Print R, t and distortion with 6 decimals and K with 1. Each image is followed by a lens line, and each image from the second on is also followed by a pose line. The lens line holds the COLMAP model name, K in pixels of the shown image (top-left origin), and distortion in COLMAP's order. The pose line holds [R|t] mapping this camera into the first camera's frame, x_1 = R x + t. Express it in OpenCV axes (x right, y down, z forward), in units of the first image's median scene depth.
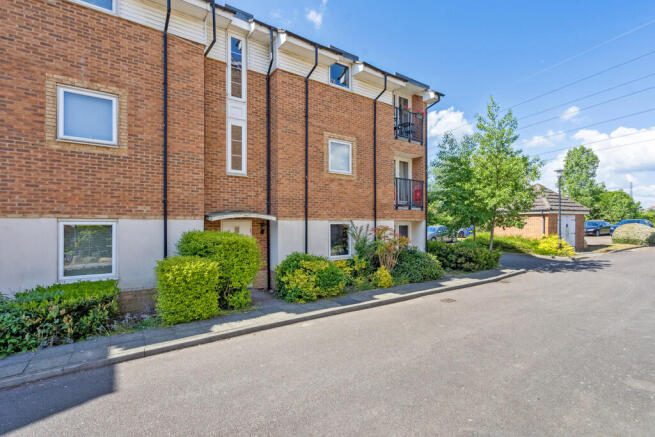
lens RADIAL K [[308.6, 0, 326.4], [0, 308.6, 216.1], [0, 0, 1]] dist [-0.001277, 0.000547]
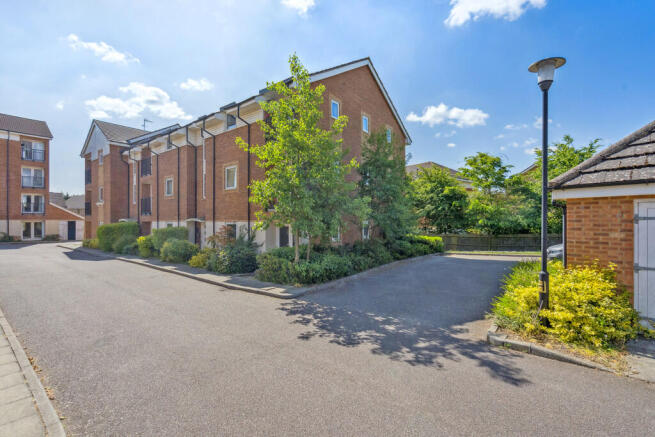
lens RADIAL K [[308.6, 0, 326.4], [0, 308.6, 216.1], [0, 0, 1]] dist [-0.001277, 0.000547]
pose [[0.245343, -0.020704, -0.969215, 1.532847], [0.009102, 0.999777, -0.019053, 0.018160], [0.969394, -0.004148, 0.245477, 1.075329]]
